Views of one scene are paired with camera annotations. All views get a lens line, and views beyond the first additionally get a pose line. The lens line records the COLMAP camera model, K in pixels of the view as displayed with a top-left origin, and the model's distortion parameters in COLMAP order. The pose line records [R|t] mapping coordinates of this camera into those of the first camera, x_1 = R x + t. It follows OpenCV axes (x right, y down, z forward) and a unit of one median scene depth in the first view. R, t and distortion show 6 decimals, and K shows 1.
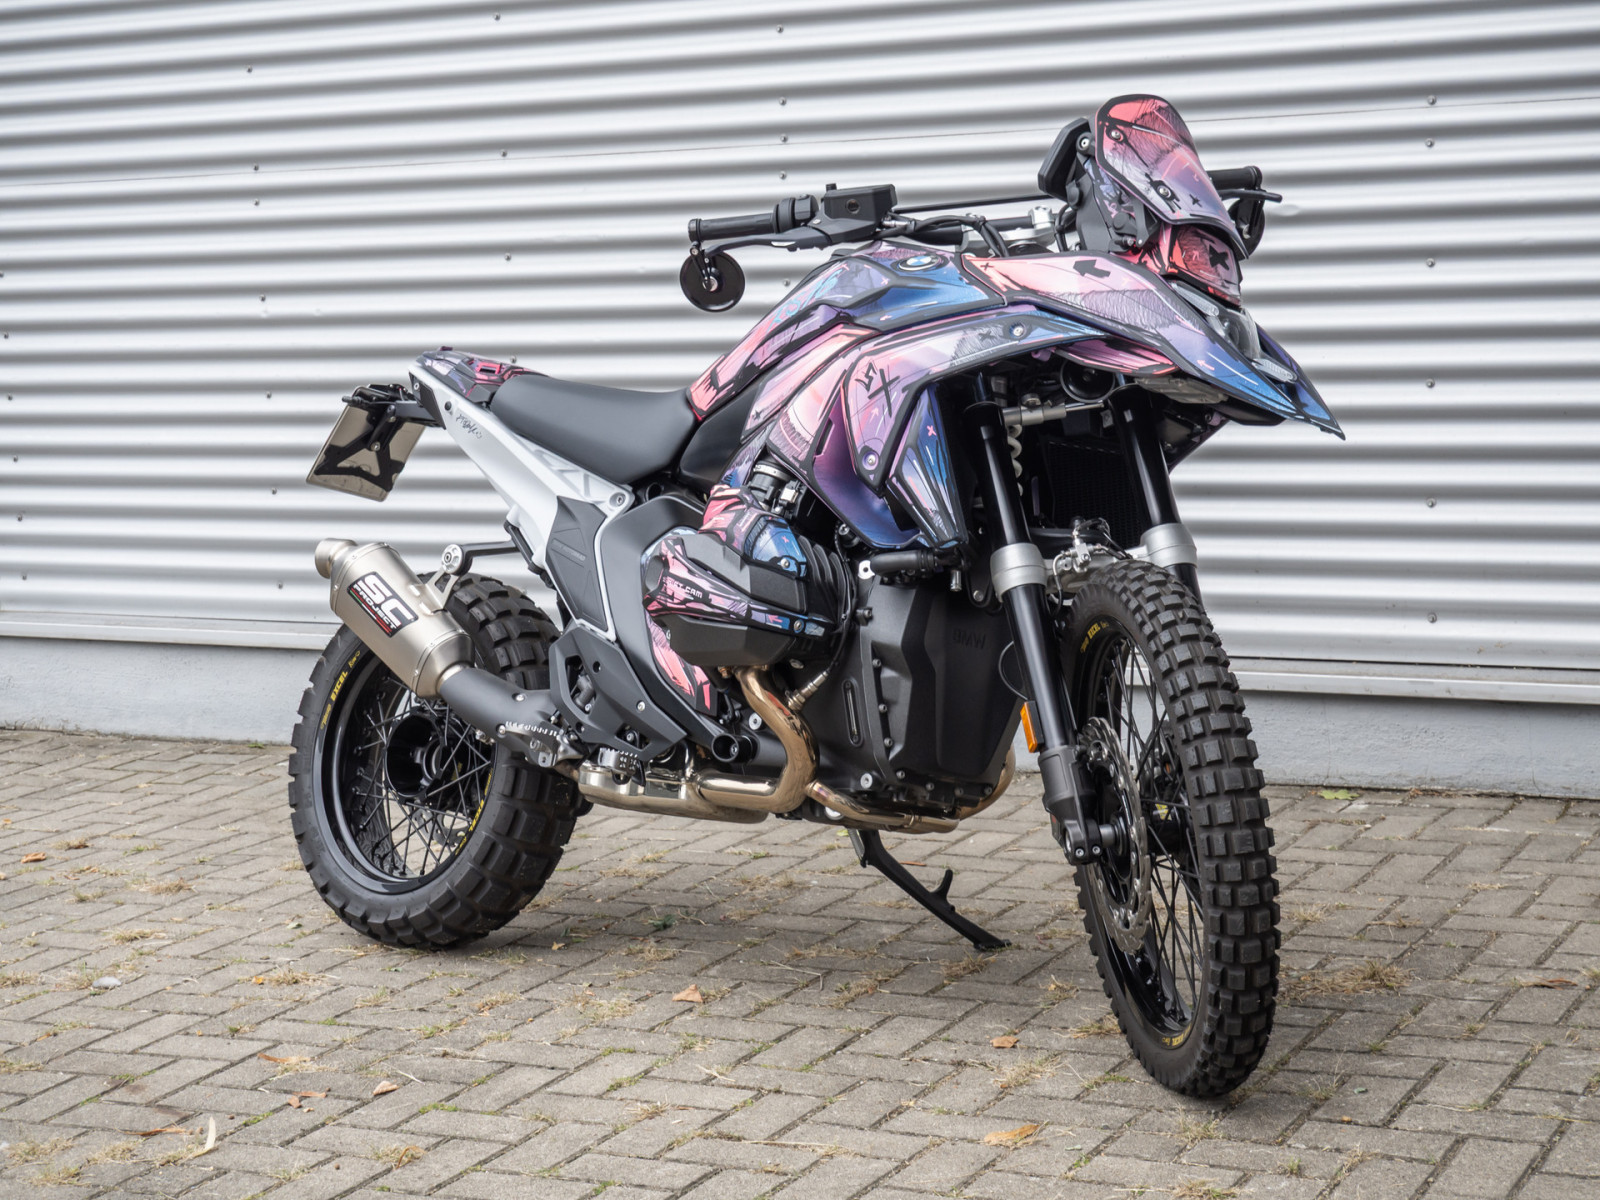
lens RADIAL K [[2785.3, 0, 801.1], [0, 2785.3, 612.0], [0, 0, 1]] dist [0.003945, 0.000000]
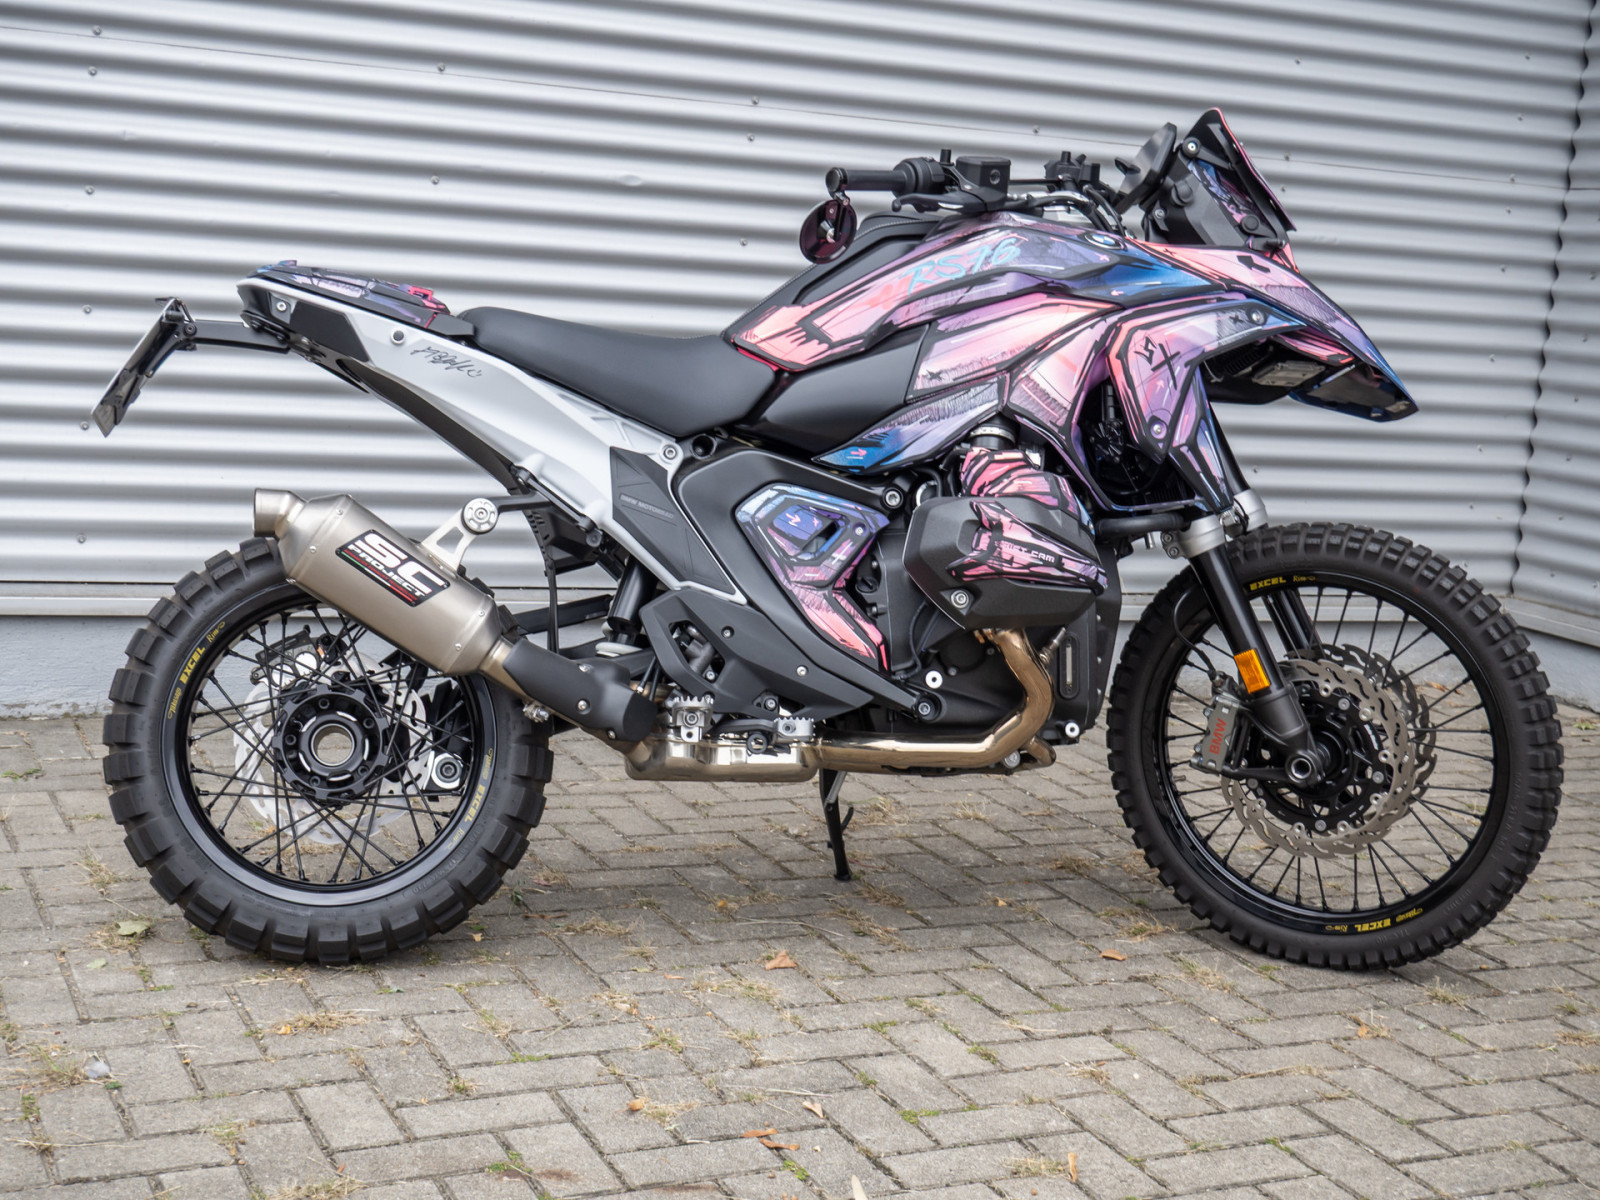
lens RADIAL K [[2433.8, 0, 801.9], [0, 2433.8, 585.2], [0, 0, 1]] dist [0.006874, 0.000000]
pose [[0.614574, -0.034798, 0.788092, -0.771585], [0.002365, 0.999103, 0.042271, -0.033599], [-0.788856, -0.024115, 0.614105, 0.517902]]
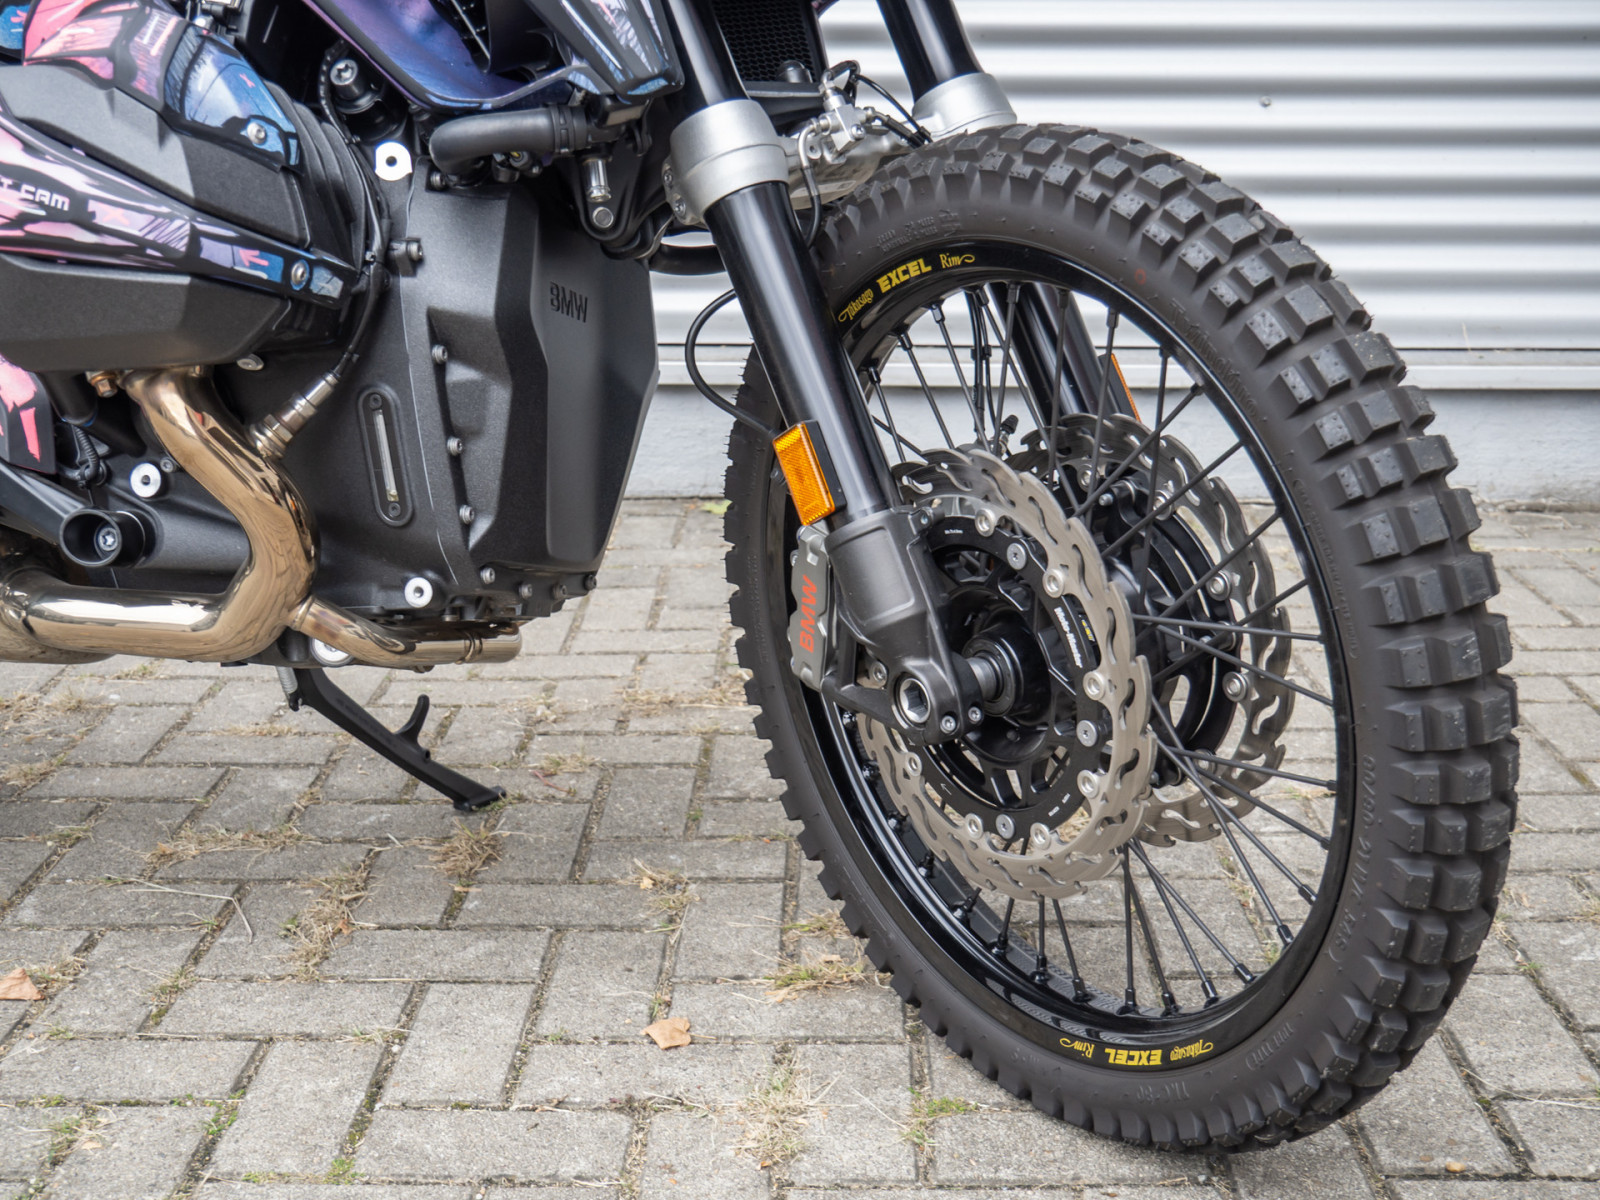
lens RADIAL K [[2017.2, 0, 790.3], [0, 2017.2, 620.6], [0, 0, 1]] dist [0.017325, 0.000000]
pose [[0.897663, -0.086006, 0.432209, -0.074447], [0.022251, 0.988365, 0.150465, 0.012717], [-0.440121, -0.125450, 0.889132, 0.651203]]
